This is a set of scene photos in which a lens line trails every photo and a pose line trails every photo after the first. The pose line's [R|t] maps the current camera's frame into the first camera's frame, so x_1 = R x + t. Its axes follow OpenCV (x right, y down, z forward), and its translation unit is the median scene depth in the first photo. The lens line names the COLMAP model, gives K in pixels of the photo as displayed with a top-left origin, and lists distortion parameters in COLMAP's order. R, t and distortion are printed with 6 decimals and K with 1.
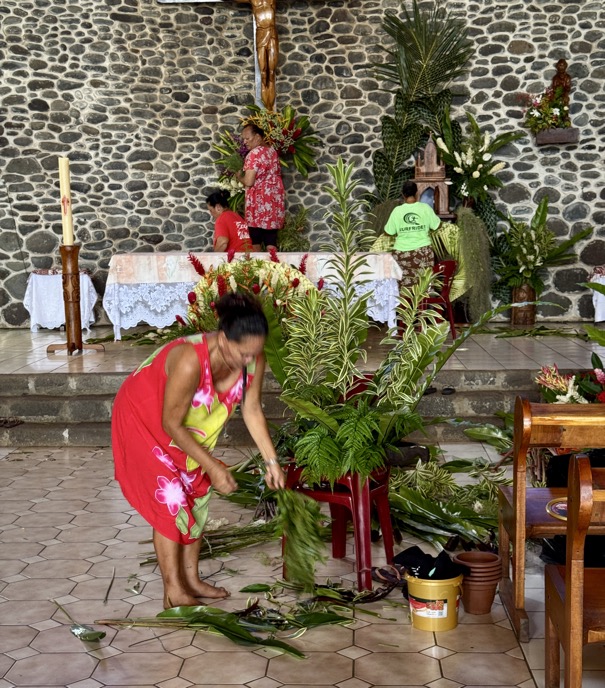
lens RADIAL K [[1137.1, 0, 304.6], [0, 1137.1, 406.3], [0, 0, 1]] dist [0.218059, -0.584315]
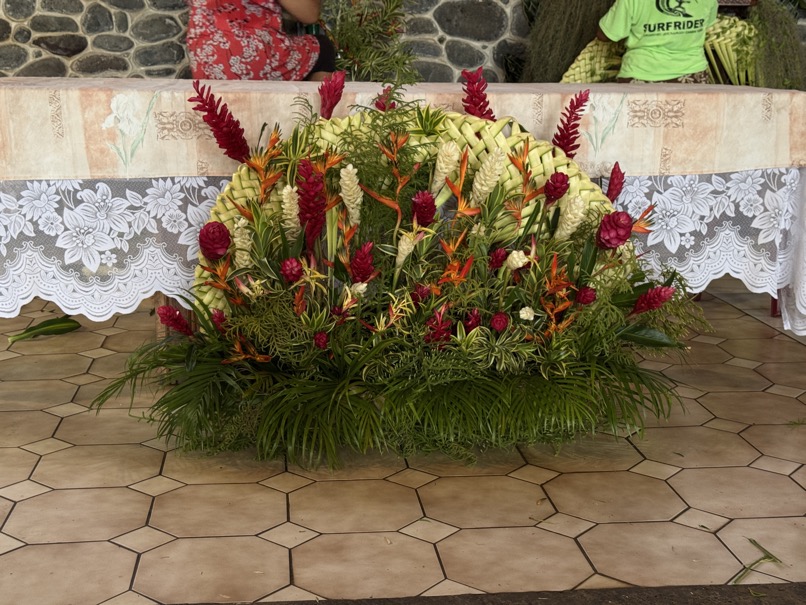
lens RADIAL K [[1163.3, 0, 403.0], [0, 1163.3, 302.5], [0, 0, 1]] dist [0.138194, -0.086841]
pose [[0.989211, -0.014959, 0.145731, -0.085930], [0.006370, 0.998224, 0.059225, -0.088076], [-0.146358, -0.057658, 0.987550, 0.636453]]
